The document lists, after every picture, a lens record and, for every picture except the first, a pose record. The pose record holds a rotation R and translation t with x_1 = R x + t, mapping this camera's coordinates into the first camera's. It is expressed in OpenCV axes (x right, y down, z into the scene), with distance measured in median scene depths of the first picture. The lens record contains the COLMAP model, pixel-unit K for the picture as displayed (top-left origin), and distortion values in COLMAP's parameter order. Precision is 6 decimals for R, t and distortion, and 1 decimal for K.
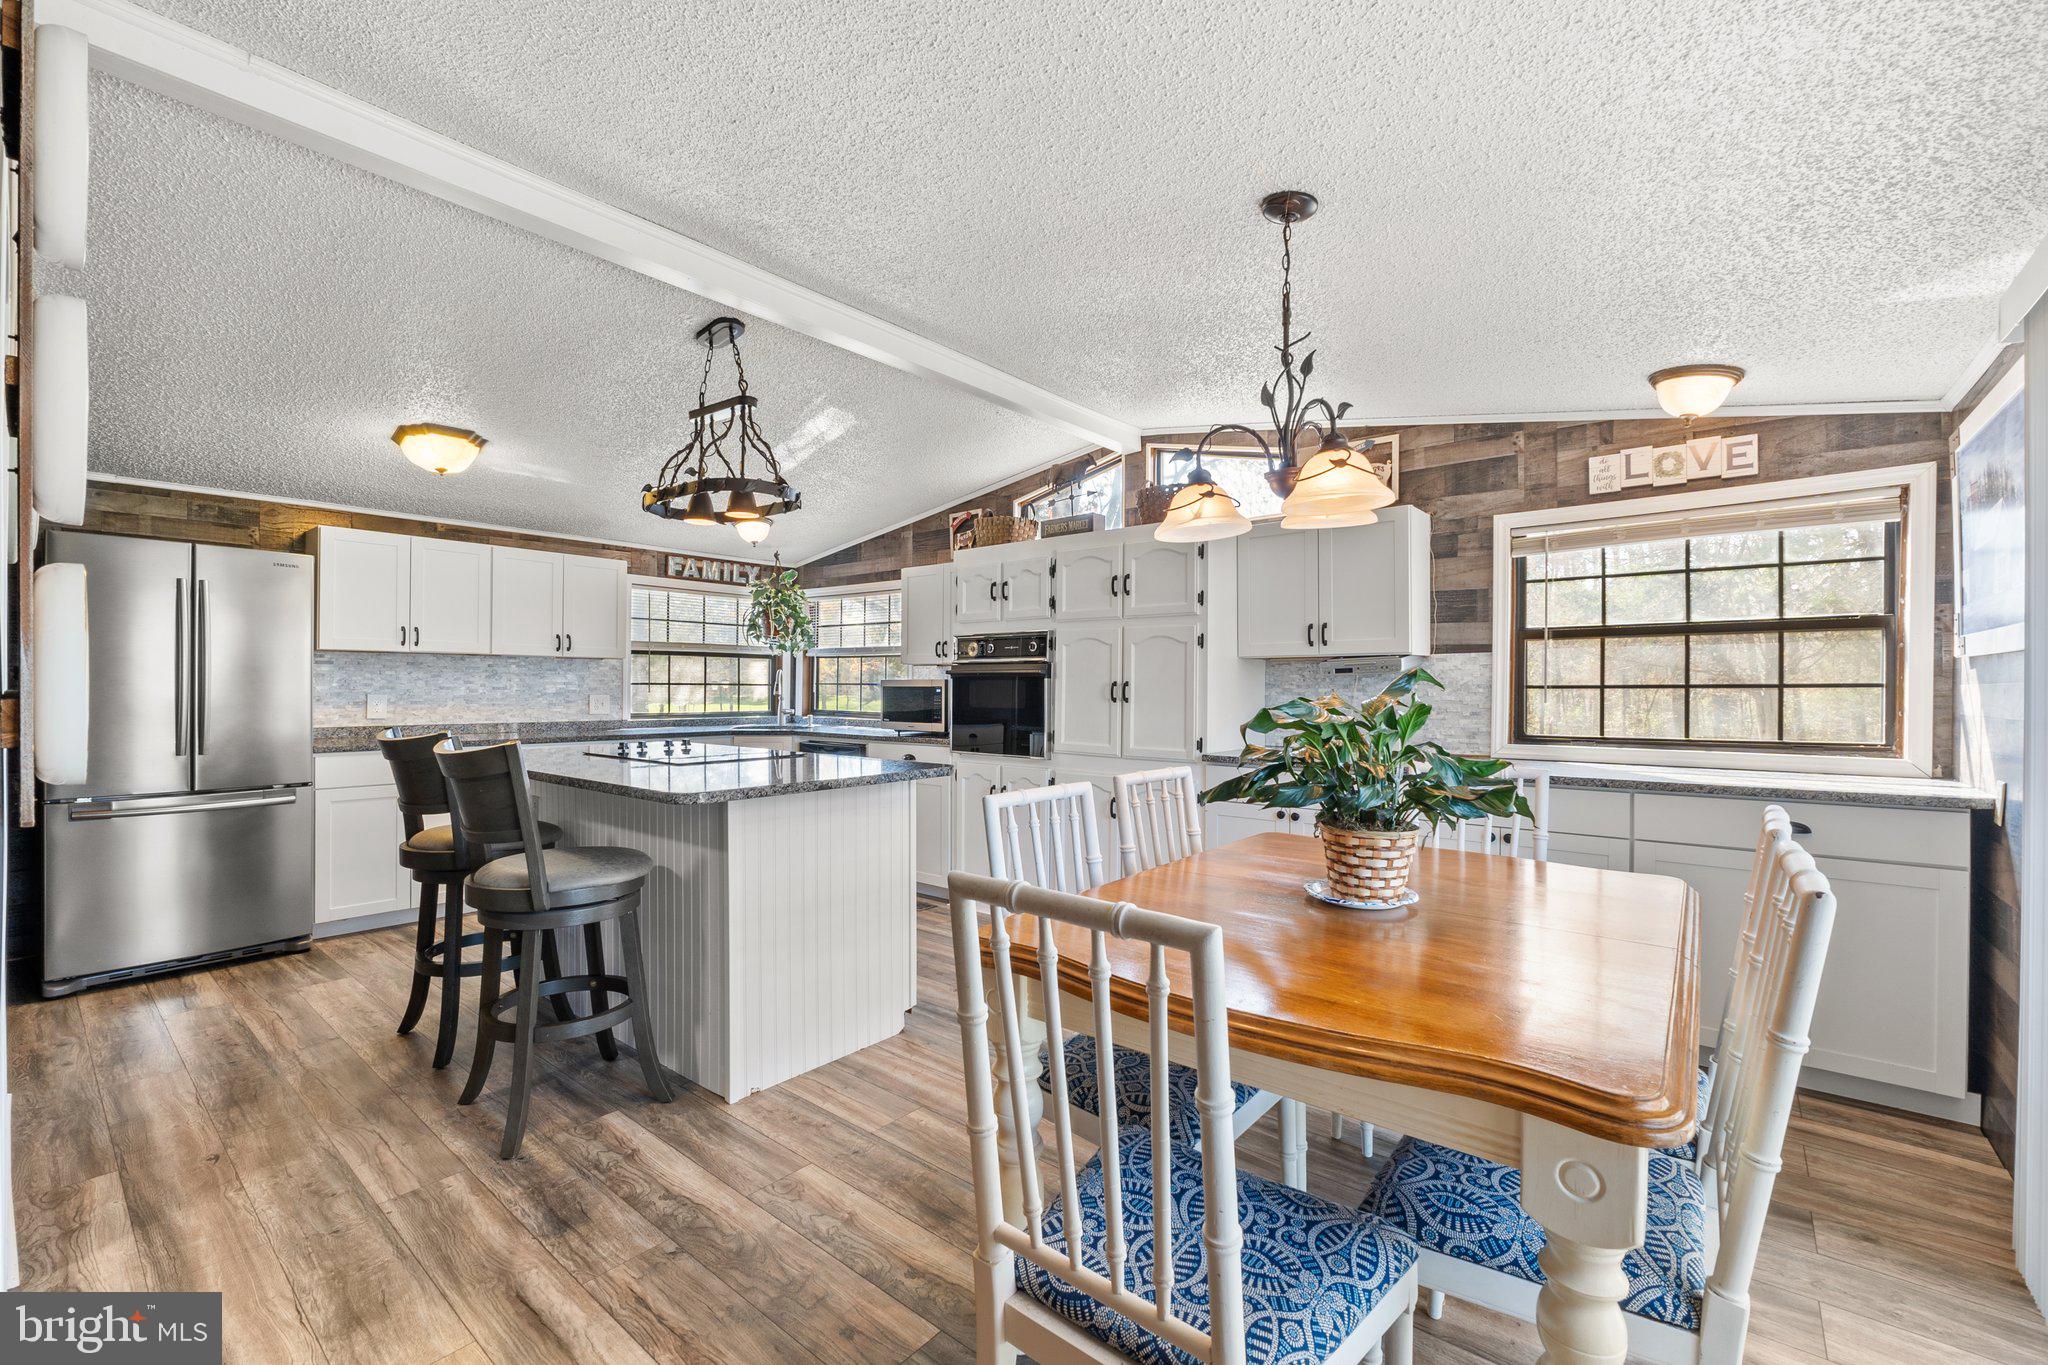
lens RADIAL K [[862.9, 0, 1028.6], [0, 862.9, 688.7], [0, 0, 1]] dist [-0.016403, 0.001619]
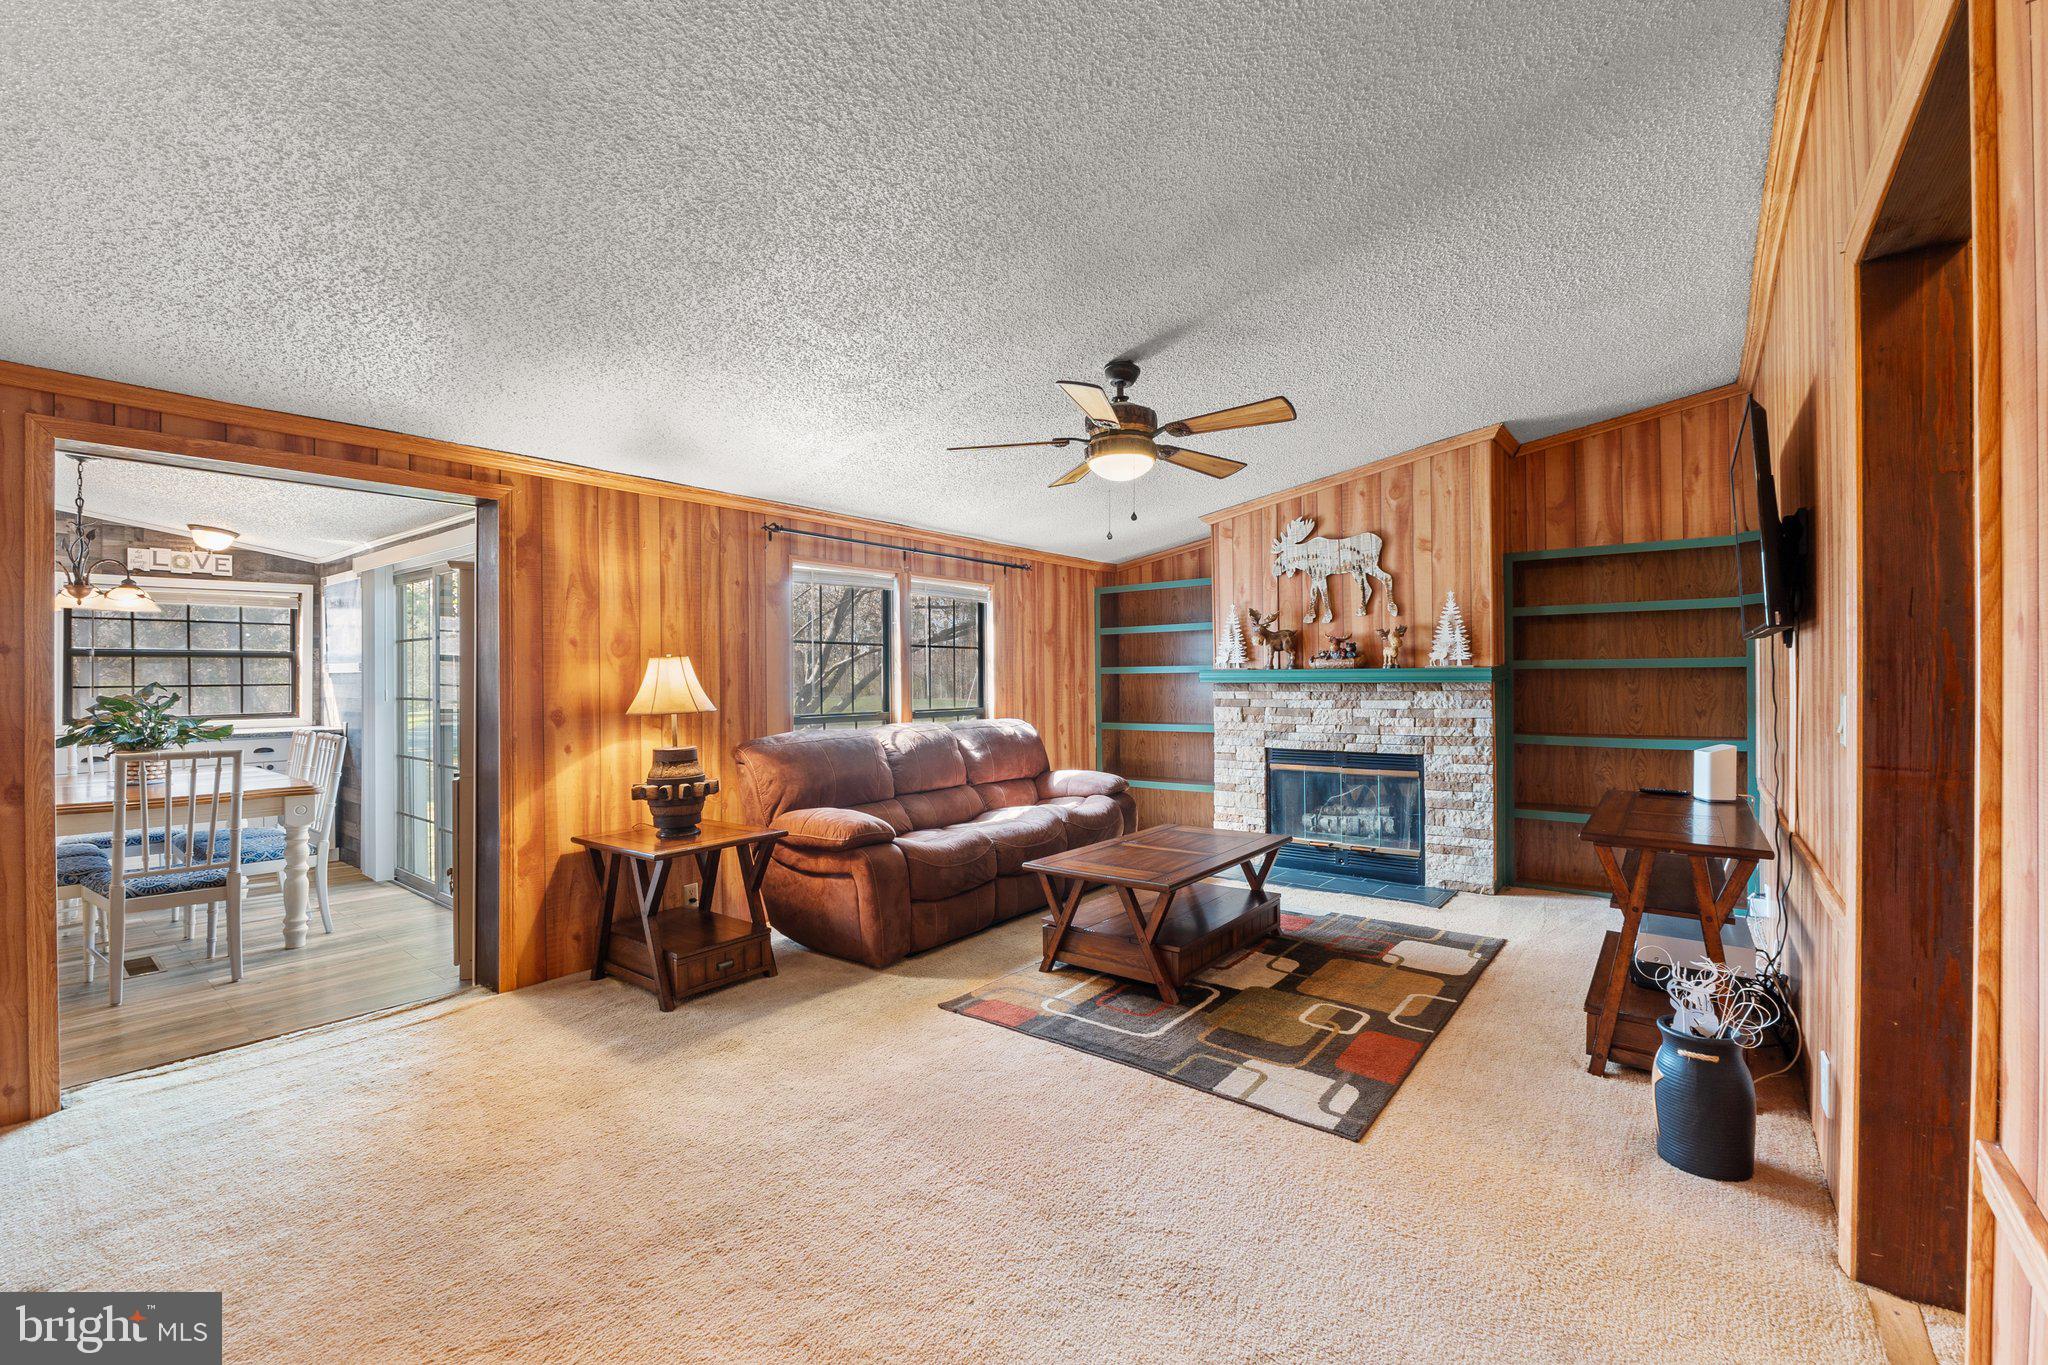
lens RADIAL K [[862.9, 0, 1043.5], [0, 862.9, 675.2], [0, 0, 1]] dist [-0.016403, 0.001619]
pose [[-0.038543, 0.000706, 0.999257, -0.947669], [0.002966, 0.999995, -0.000592, -0.015943], [-0.999253, 0.002941, -0.038545, -0.634898]]
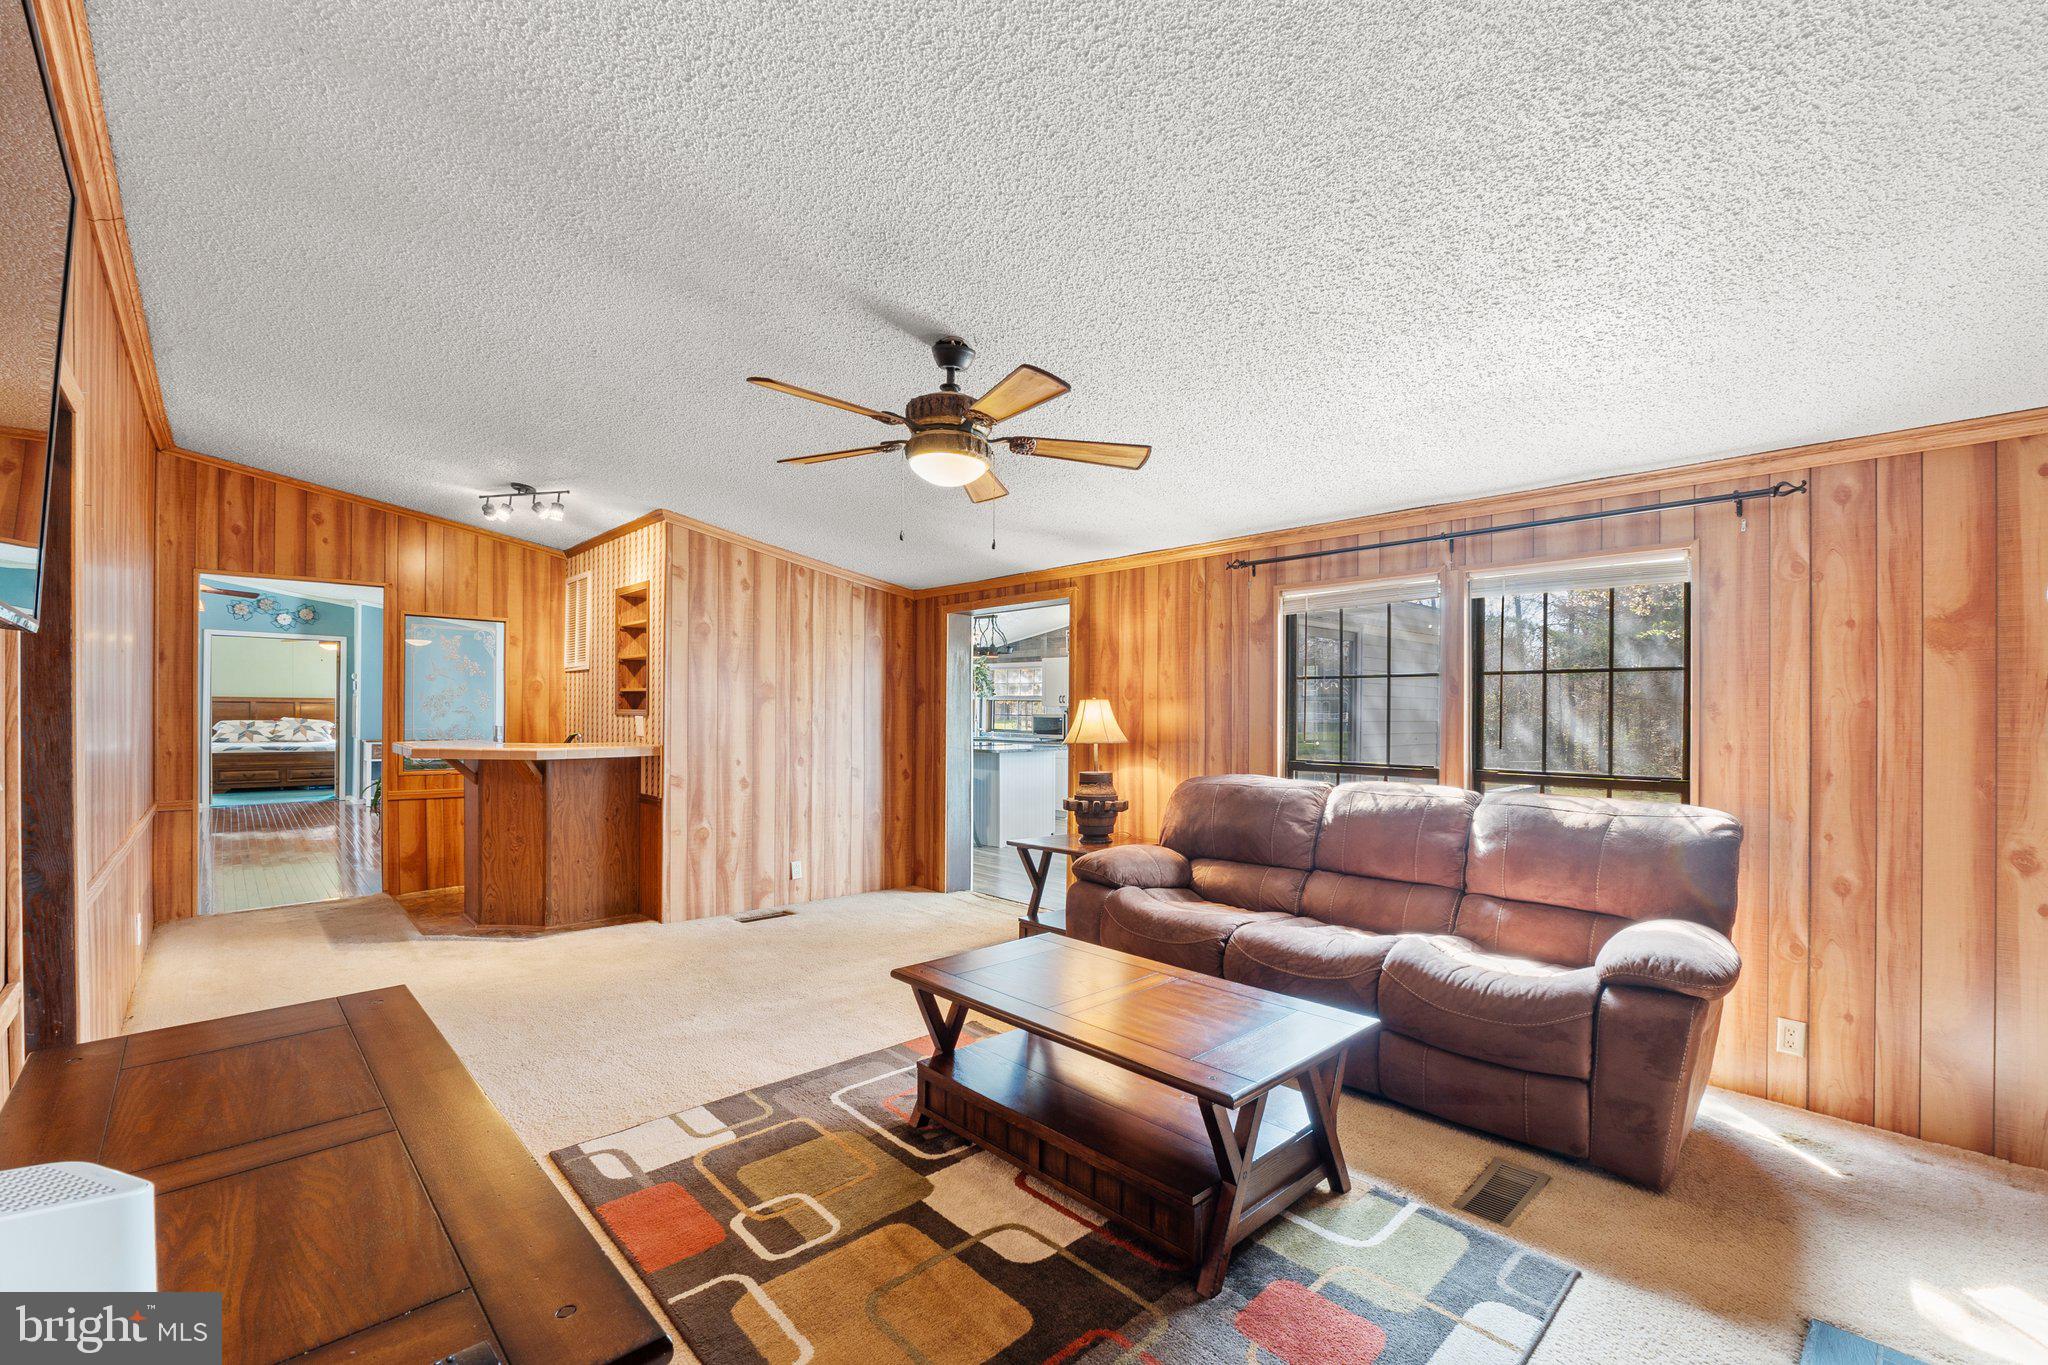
lens RADIAL K [[862.9, 0, 1028.0], [0, 862.9, 717.5], [0, 0, 1]] dist [-0.016403, 0.001619]
pose [[0.992331, 0.009906, -0.123212, 0.102426], [-0.009309, 0.999942, 0.005414, -0.018455], [0.123259, -0.004226, 0.992366, -1.486116]]
